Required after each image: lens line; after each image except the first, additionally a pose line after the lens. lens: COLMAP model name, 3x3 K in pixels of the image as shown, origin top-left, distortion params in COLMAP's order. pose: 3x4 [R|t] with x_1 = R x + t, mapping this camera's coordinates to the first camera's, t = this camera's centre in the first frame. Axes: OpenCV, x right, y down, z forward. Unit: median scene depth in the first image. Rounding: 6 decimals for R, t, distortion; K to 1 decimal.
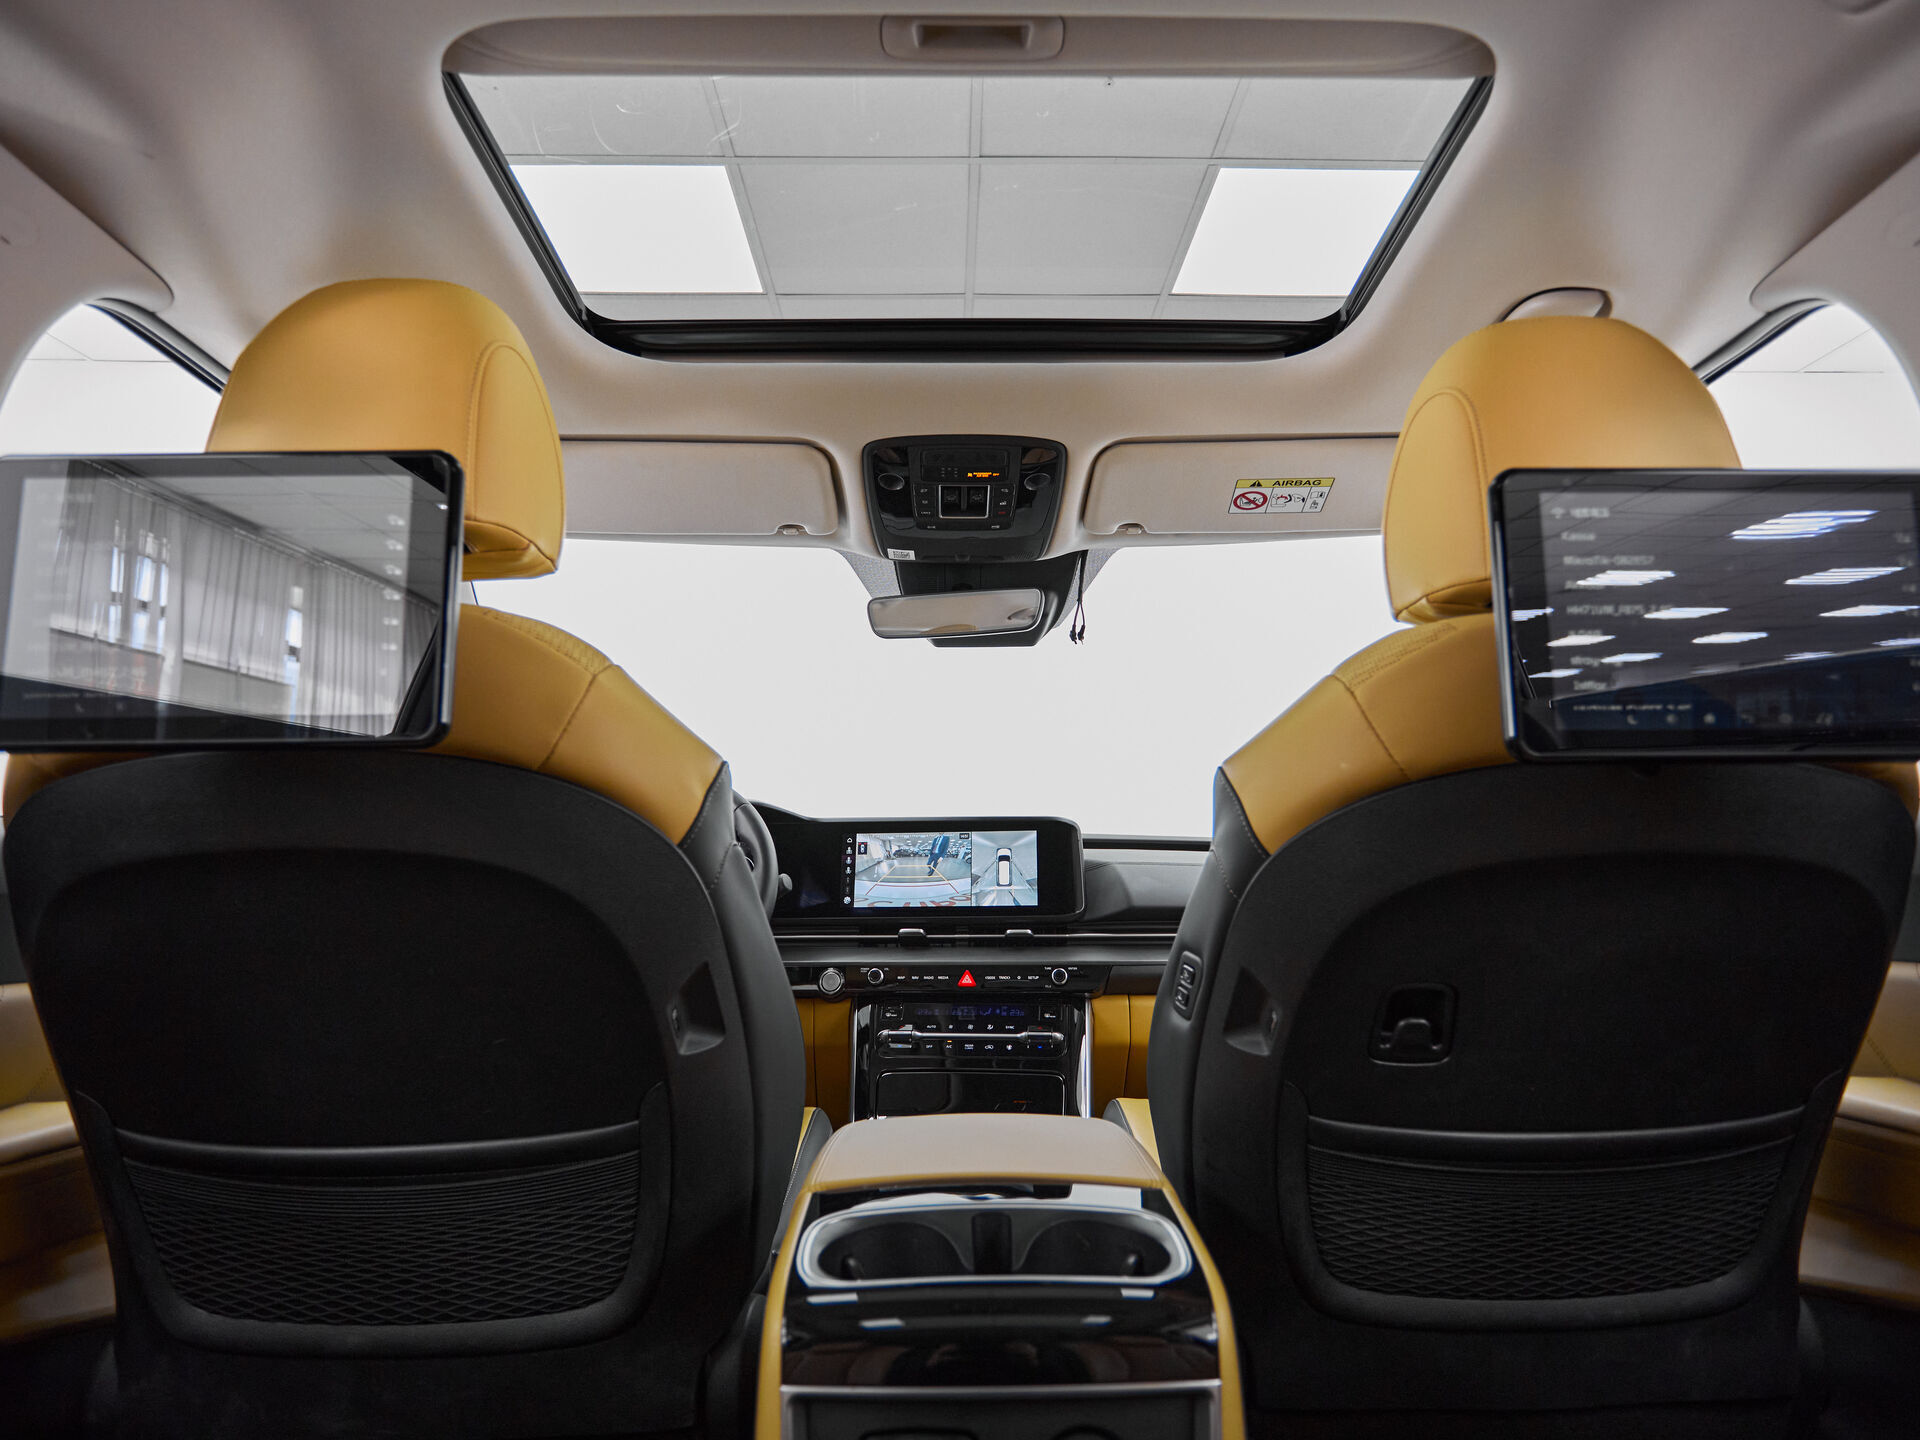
lens RADIAL K [[1003.7, 0, 966.6], [0, 1003.7, 725.1], [0, 0, 1]] dist [0.005931, -0.004175]
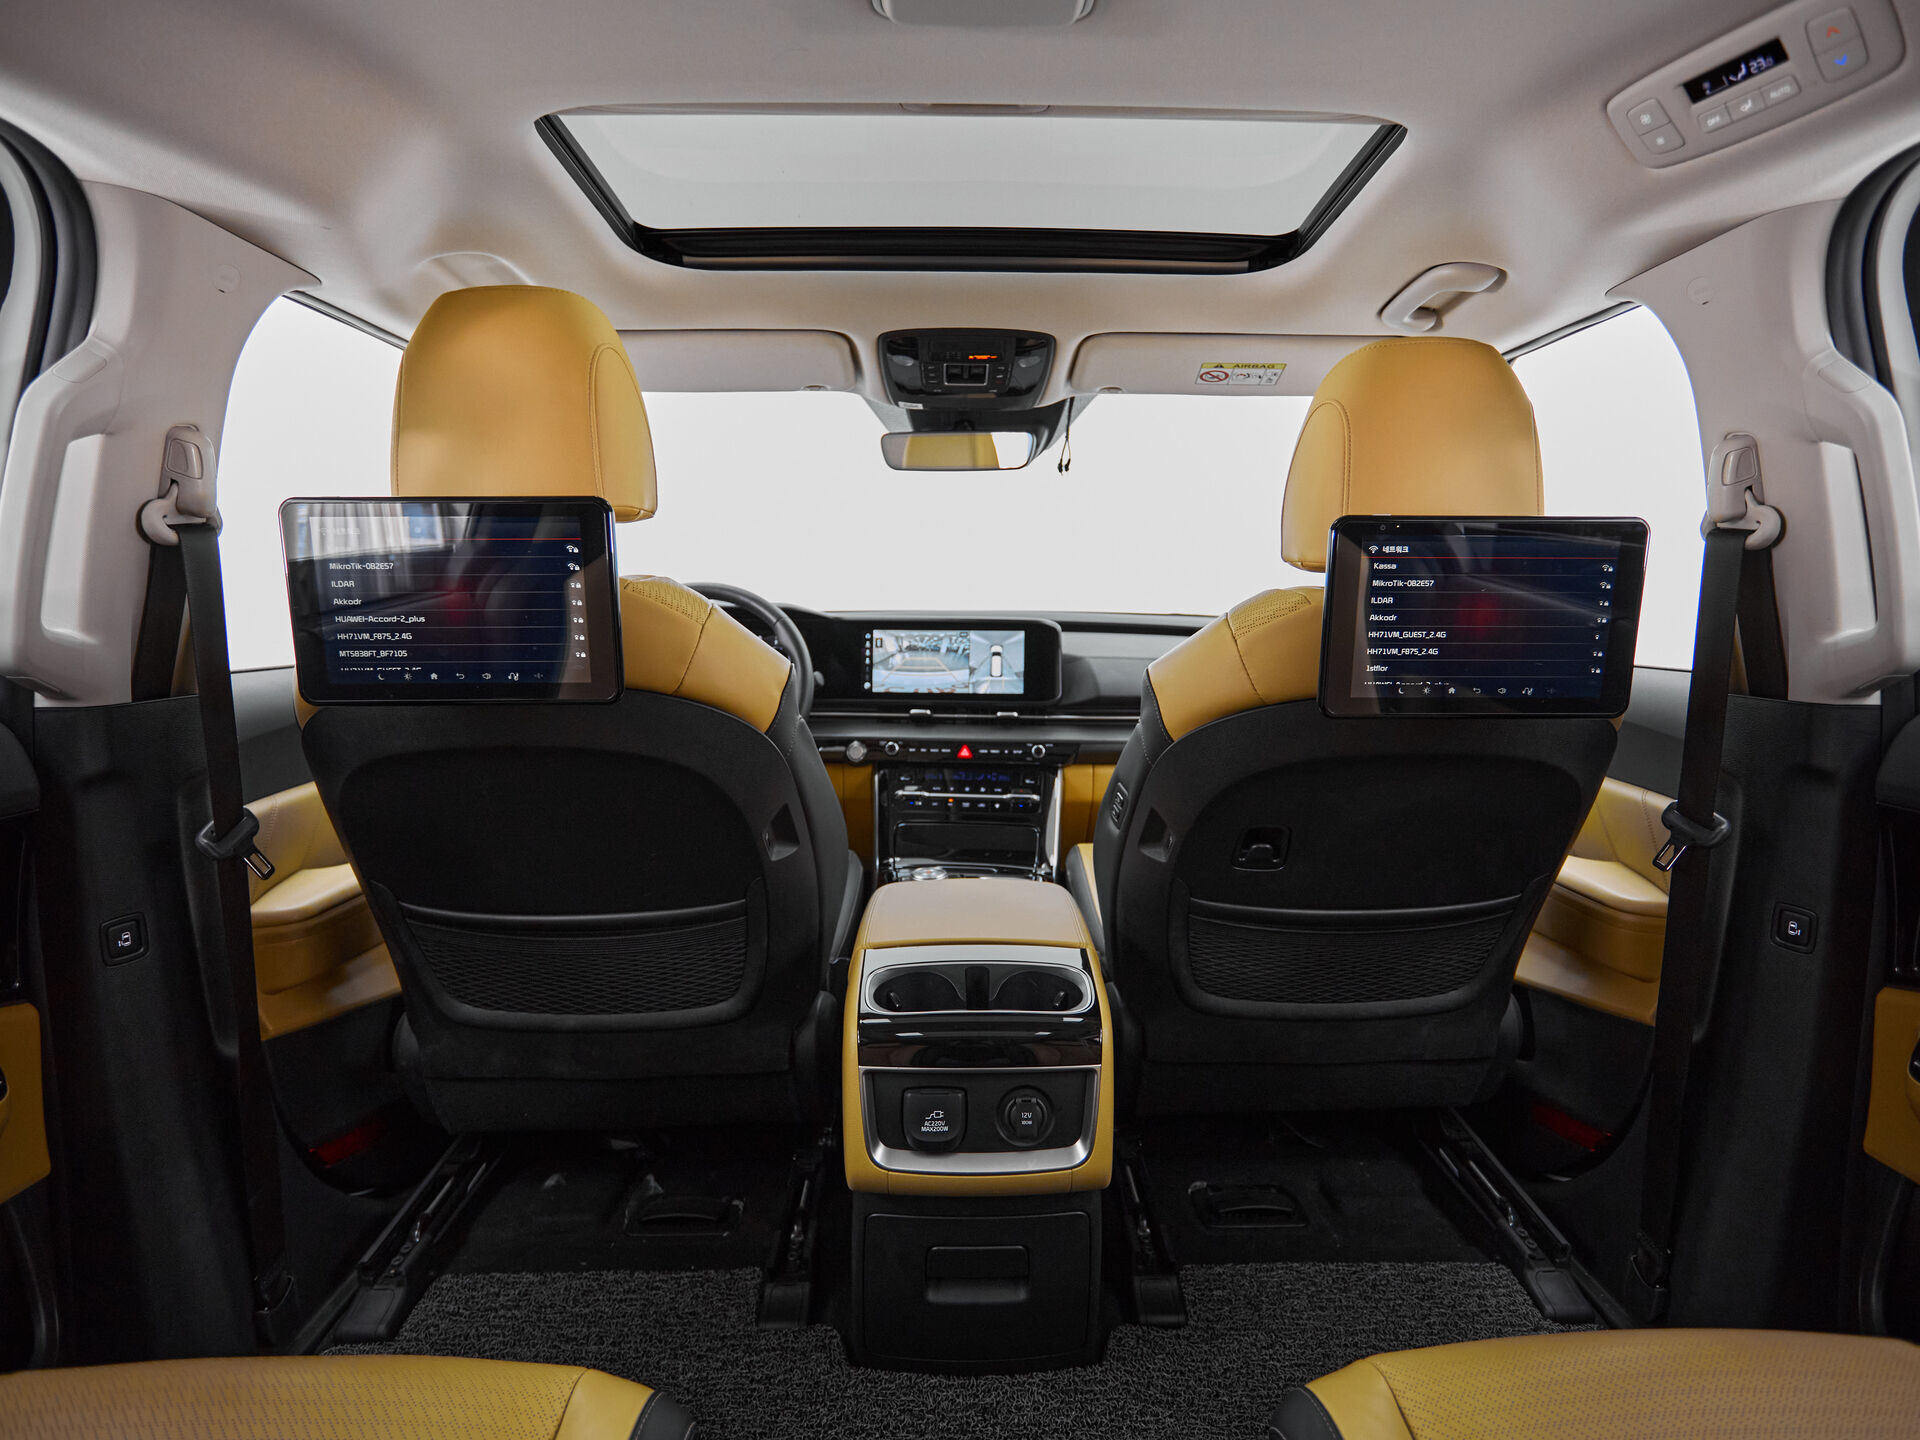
lens RADIAL K [[1003.7, 0, 975.2], [0, 1003.7, 708.8], [0, 0, 1]] dist [0.005931, -0.004175]
pose [[0.999903, 0.010147, 0.009554, 0.000680], [-0.012512, 0.955562, 0.294524, -0.191711], [-0.006141, -0.294615, 0.955596, -0.209789]]
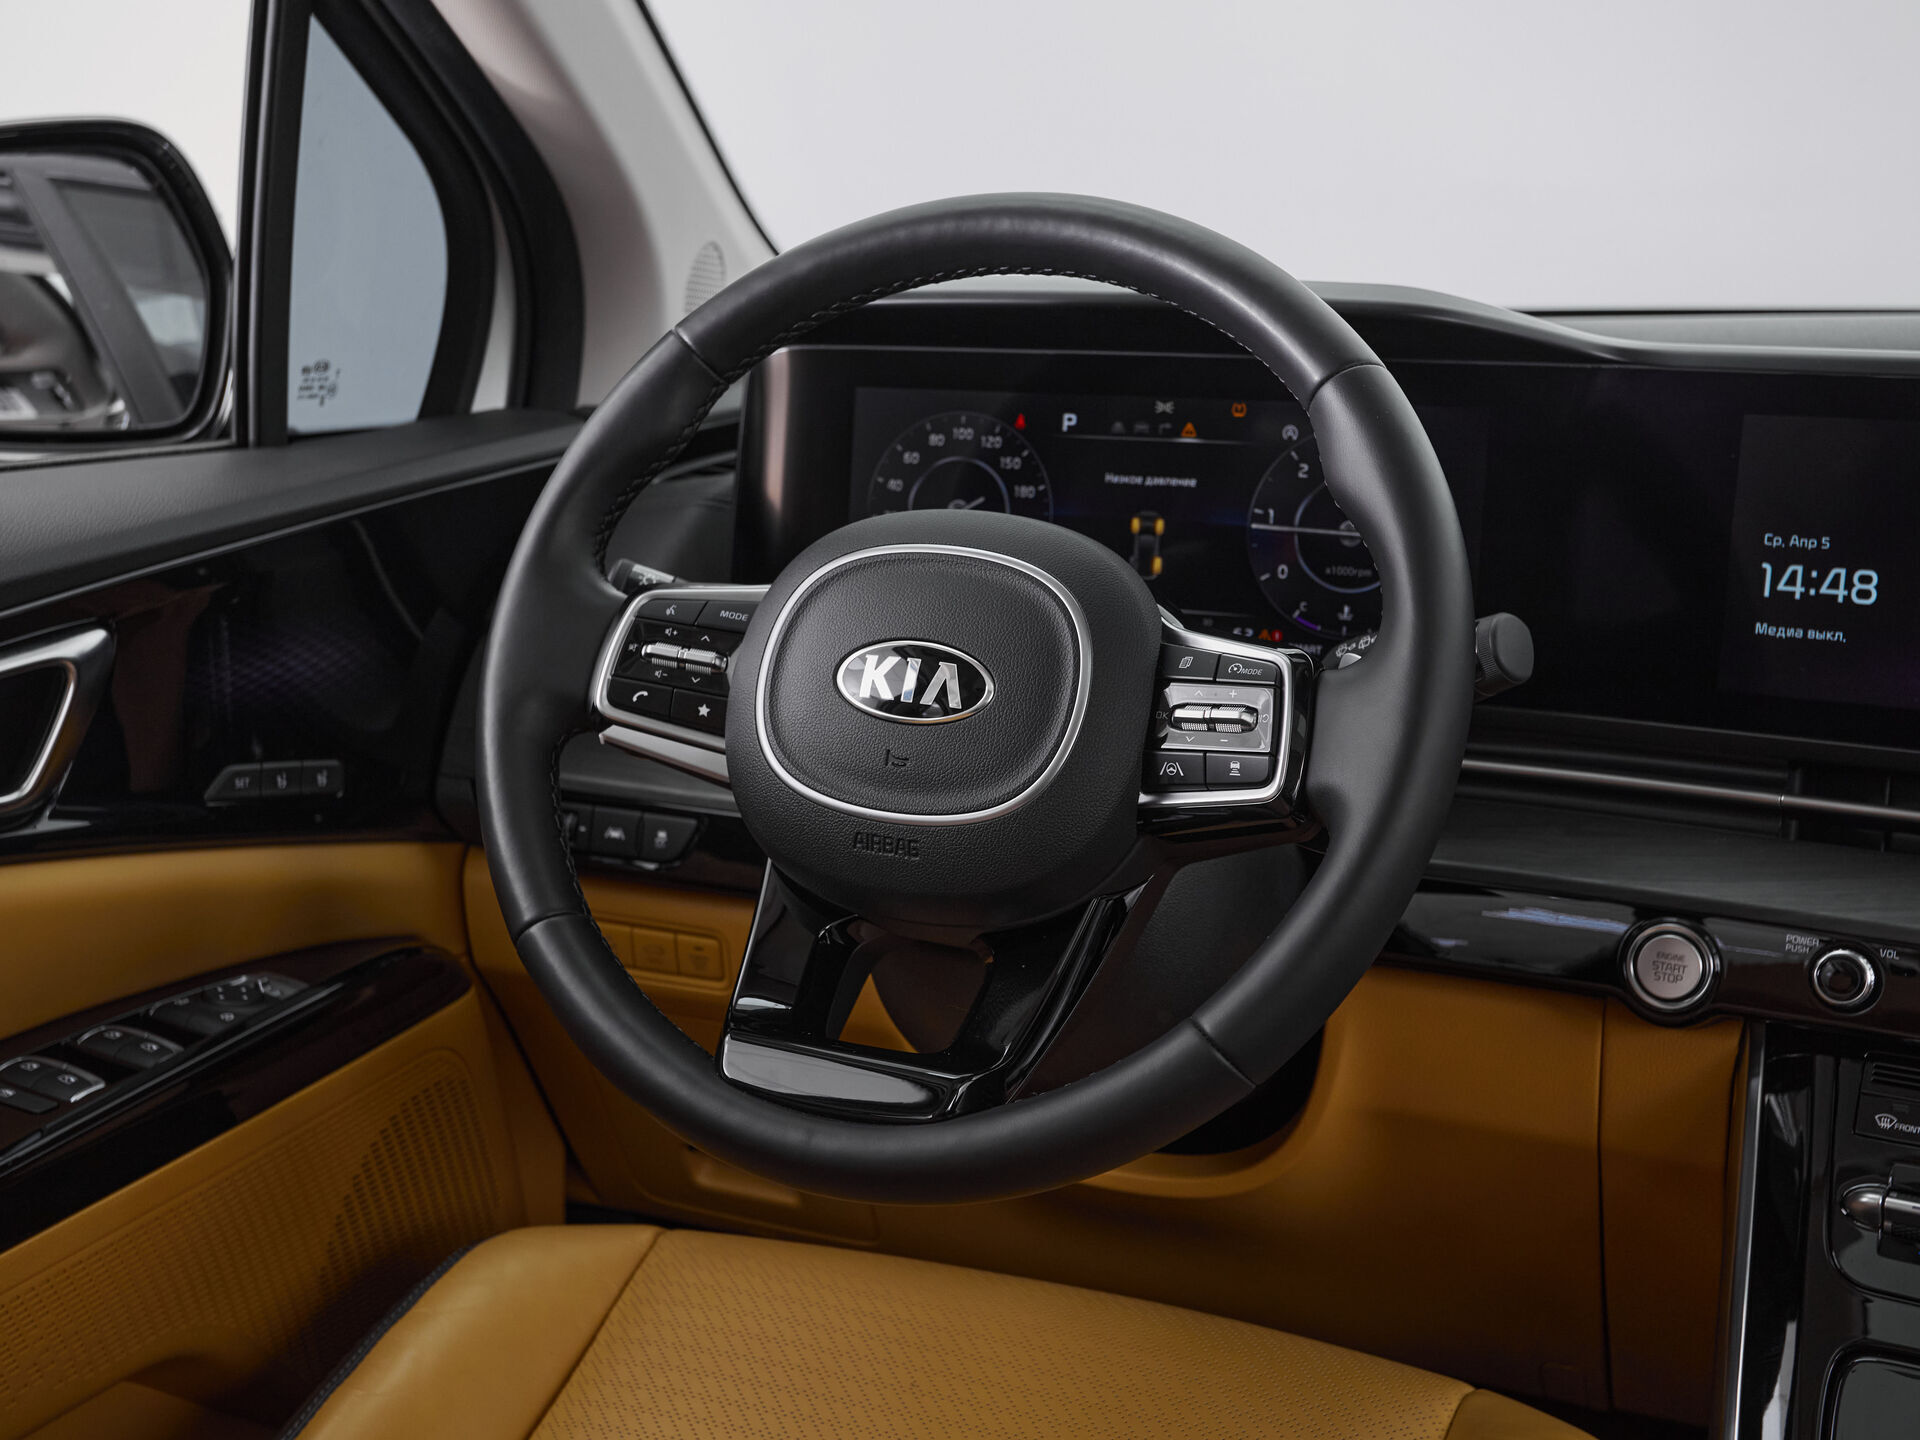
lens RADIAL K [[2248.9, 0, 963.1], [0, 2248.9, 699.9], [0, 0, 1]] dist [0.018297, 0.000000]
pose [[0.898605, 0.097236, -0.427848, -0.058761], [0.062265, 0.937004, 0.343726, -0.046110], [0.434318, -0.335513, 0.835942, 0.481225]]
